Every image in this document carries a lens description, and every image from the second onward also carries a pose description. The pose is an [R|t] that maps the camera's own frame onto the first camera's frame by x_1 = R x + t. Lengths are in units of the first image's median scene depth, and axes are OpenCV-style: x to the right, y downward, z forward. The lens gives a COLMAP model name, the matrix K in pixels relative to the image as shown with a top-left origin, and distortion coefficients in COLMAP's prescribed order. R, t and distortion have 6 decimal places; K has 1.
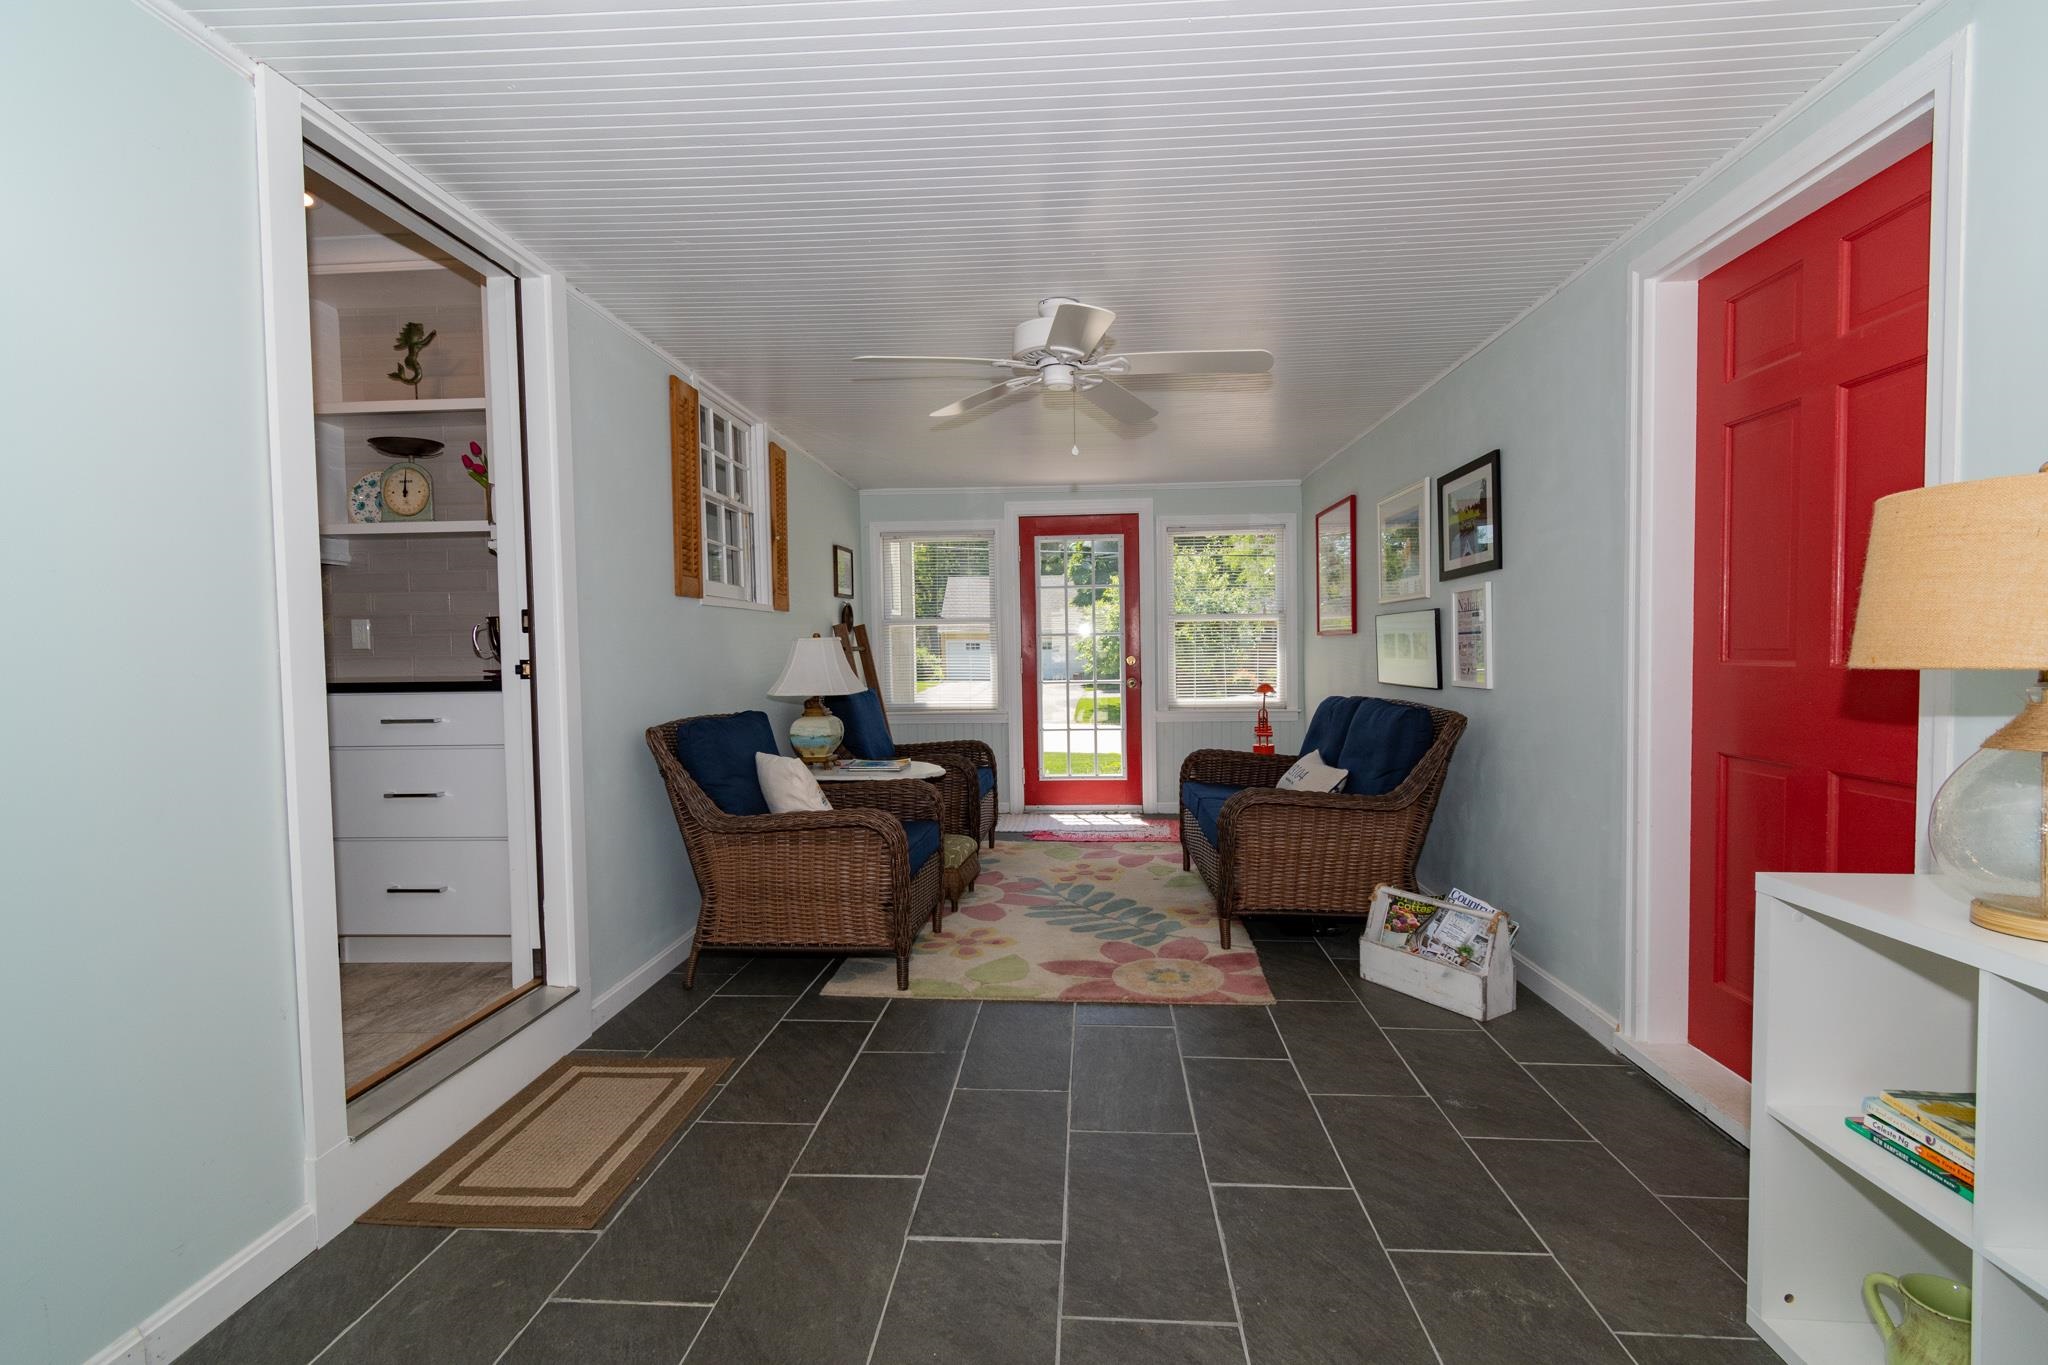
lens RADIAL K [[913.1, 0, 1031.6], [0, 913.1, 687.2], [0, 0, 1]] dist [0.003074, 0.000393]
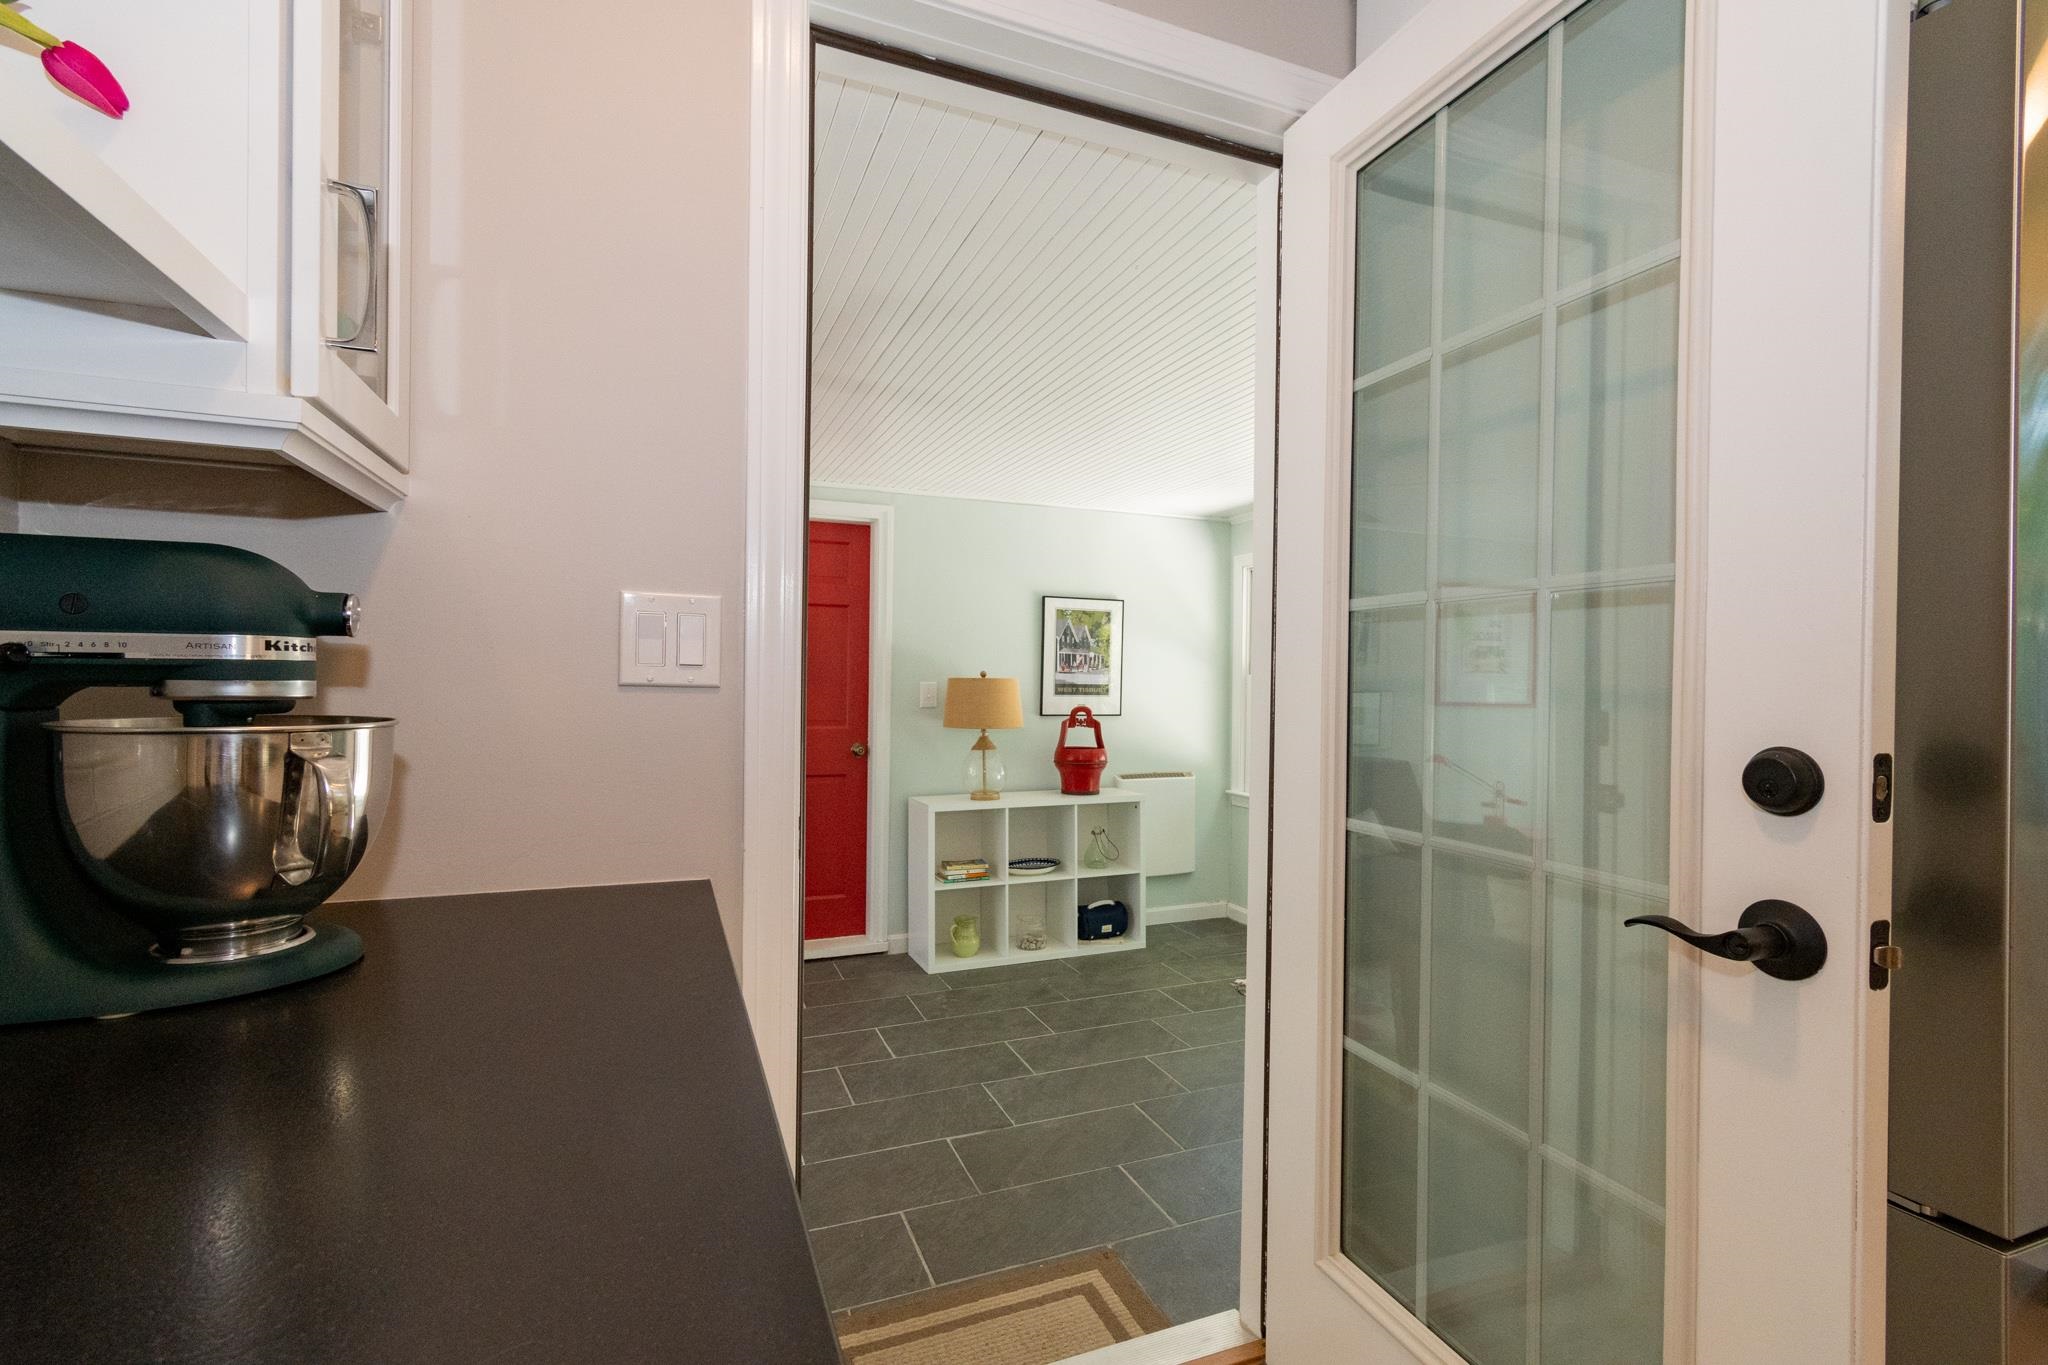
lens RADIAL K [[913.1, 0, 1031.6], [0, 913.1, 687.2], [0, 0, 1]] dist [0.003074, 0.000393]
pose [[-0.433812, -0.001531, 0.901002, -1.476999], [0.030195, 0.999412, 0.016236, -0.151925], [-0.900497, 0.034249, -0.433511, 1.557915]]
